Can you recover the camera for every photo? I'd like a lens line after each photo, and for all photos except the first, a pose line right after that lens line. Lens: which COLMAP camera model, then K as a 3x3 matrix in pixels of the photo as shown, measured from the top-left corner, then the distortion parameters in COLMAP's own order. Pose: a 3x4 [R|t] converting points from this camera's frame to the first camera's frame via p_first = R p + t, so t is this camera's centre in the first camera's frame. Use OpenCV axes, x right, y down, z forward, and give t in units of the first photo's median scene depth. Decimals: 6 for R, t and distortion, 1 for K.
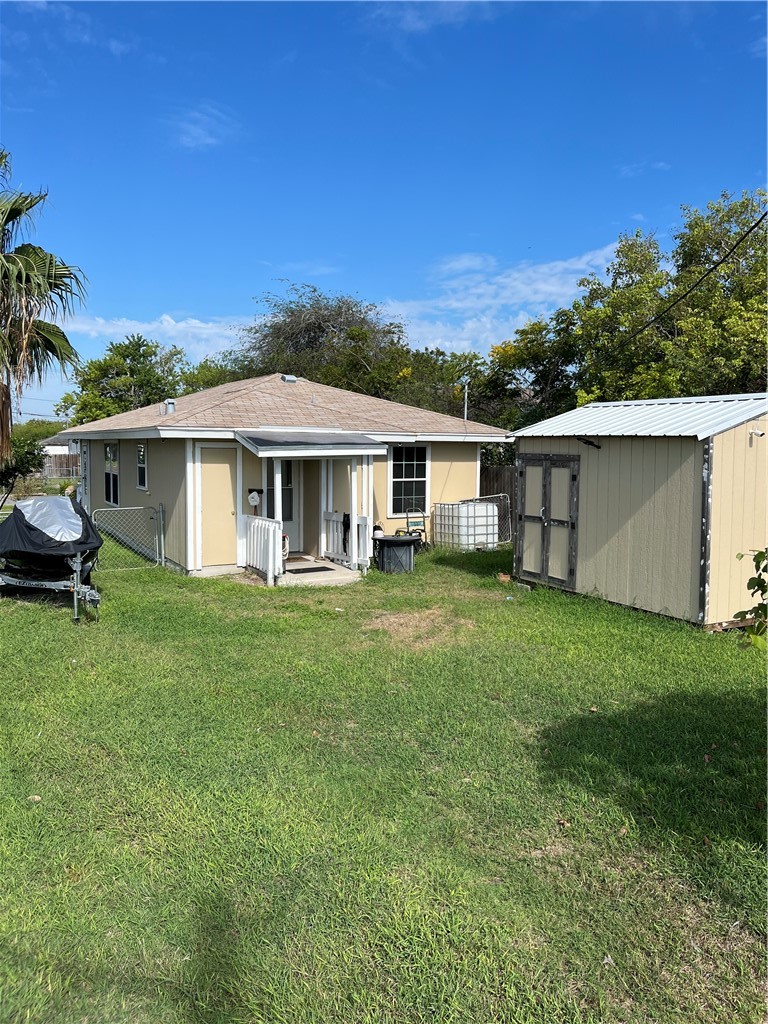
lens RADIAL K [[768.6, 0, 390.8], [0, 768.6, 511.6], [0, 0, 1]] dist [0.051056, -0.079582]
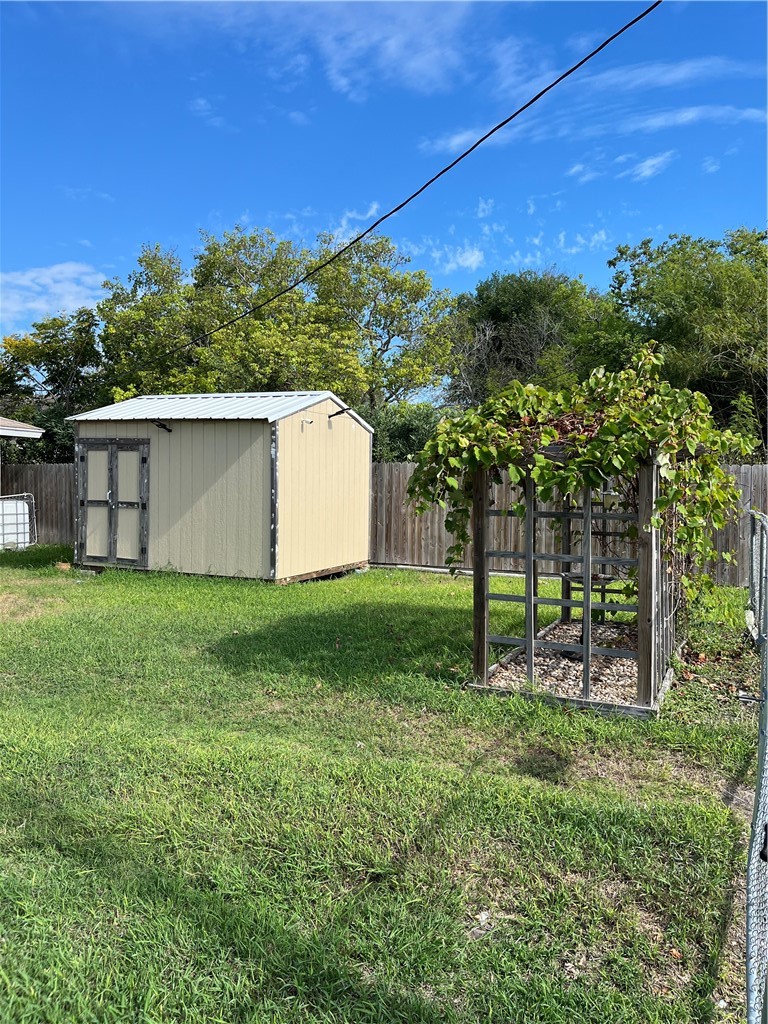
lens RADIAL K [[772.2, 0, 387.2], [0, 772.2, 509.4], [0, 0, 1]] dist [0.066646, -0.094187]
pose [[0.788319, -0.014734, 0.615090, -0.125265], [0.039103, 0.998892, -0.026189, 0.052235], [-0.614022, 0.044697, 0.788022, -0.026602]]
